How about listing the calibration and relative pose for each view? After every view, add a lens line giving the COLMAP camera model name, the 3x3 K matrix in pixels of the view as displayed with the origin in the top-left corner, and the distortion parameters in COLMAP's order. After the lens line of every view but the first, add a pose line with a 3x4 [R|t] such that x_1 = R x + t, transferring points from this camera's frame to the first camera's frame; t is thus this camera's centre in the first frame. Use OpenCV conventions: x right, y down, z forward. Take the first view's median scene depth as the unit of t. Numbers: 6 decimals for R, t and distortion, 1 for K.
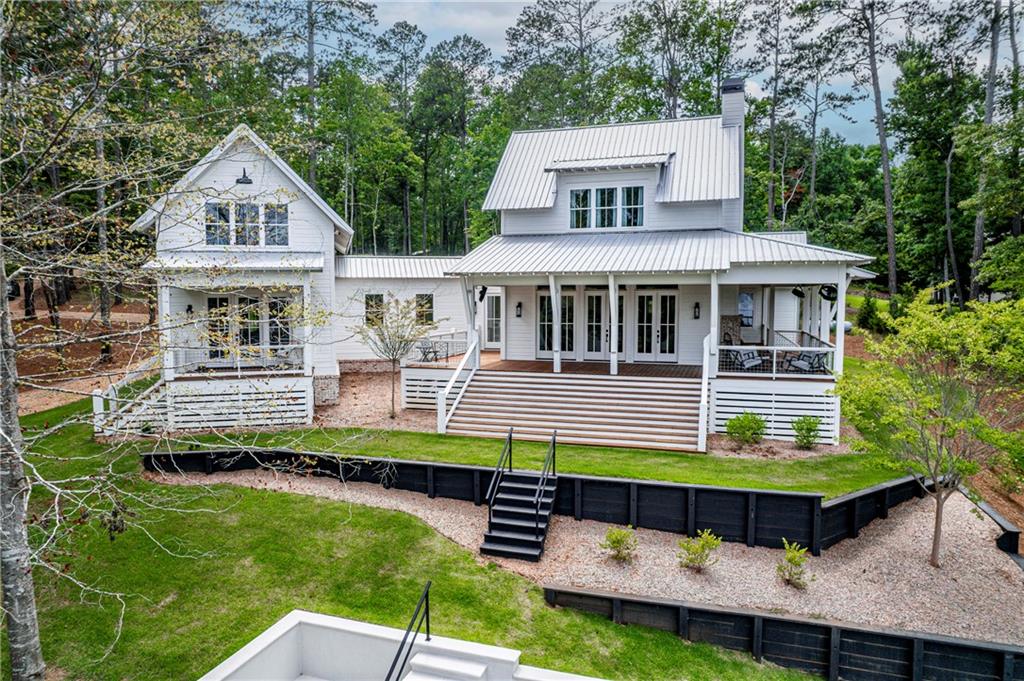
lens RADIAL K [[659.5, 0, 515.5], [0, 659.5, 348.4], [0, 0, 1]] dist [-0.082946, 0.071783]
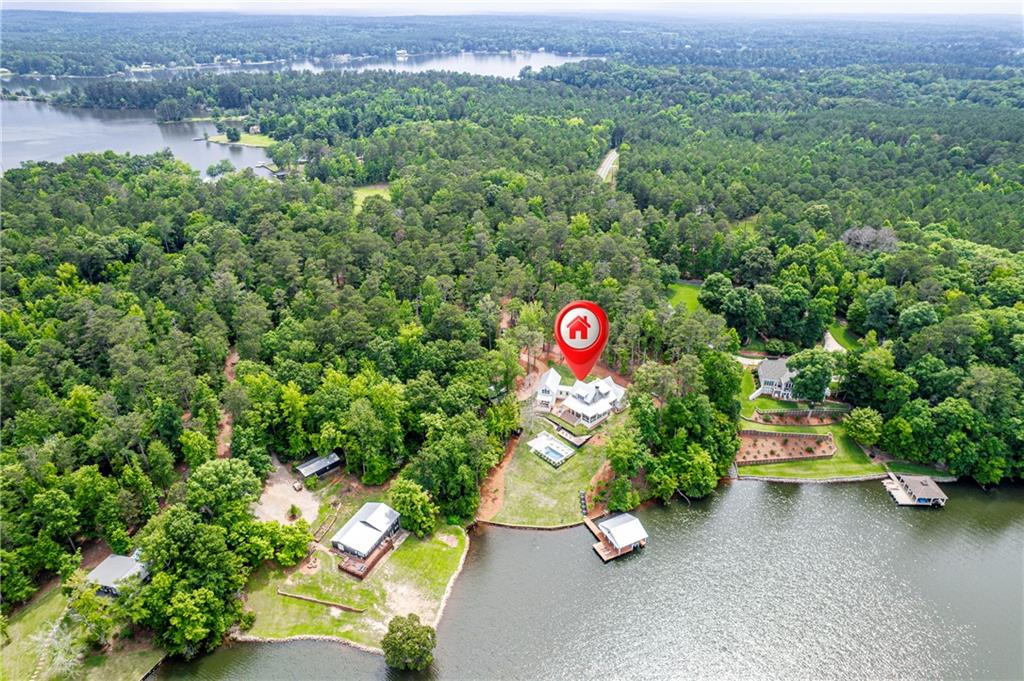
lens RADIAL K [[659.5, 0, 517.4], [0, 659.5, 344.0], [0, 0, 1]] dist [-0.082946, 0.071783]
pose [[0.877539, 0.233016, -0.419081, 3.357585], [-0.054682, 0.916915, 0.395319, -4.952257], [0.476378, -0.323992, 0.817370, -7.442264]]
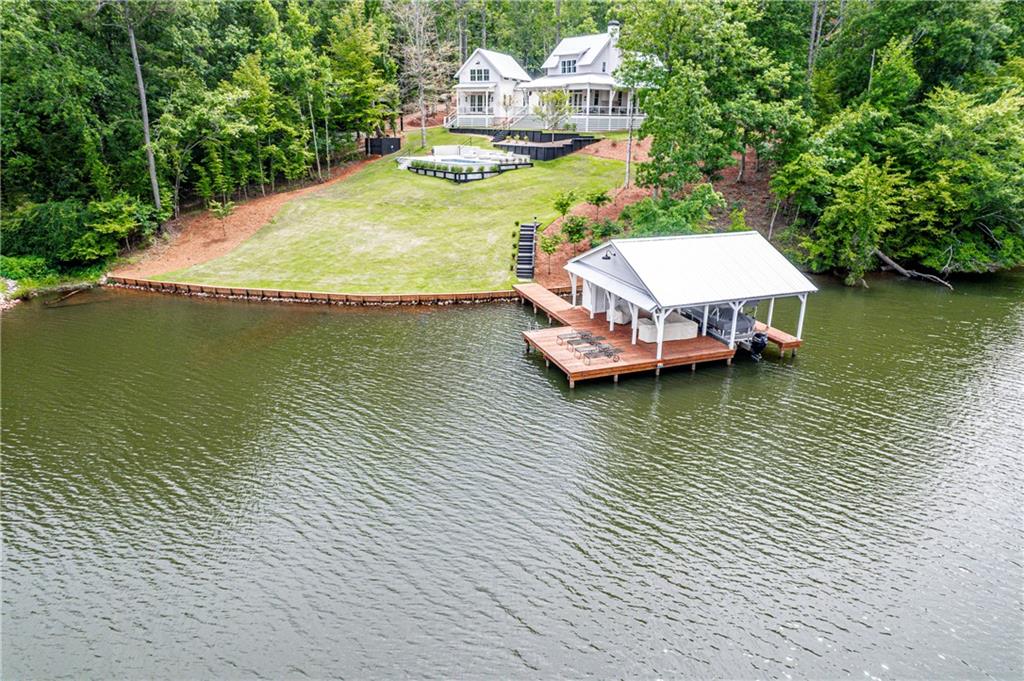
lens RADIAL K [[659.5, 0, 512.9], [0, 659.5, 342.1], [0, 0, 1]] dist [-0.082946, 0.071783]
pose [[0.817906, 0.195362, -0.541169, 2.154092], [-0.053844, 0.962450, 0.266066, 0.295336], [0.572827, -0.188478, 0.797712, -2.271555]]
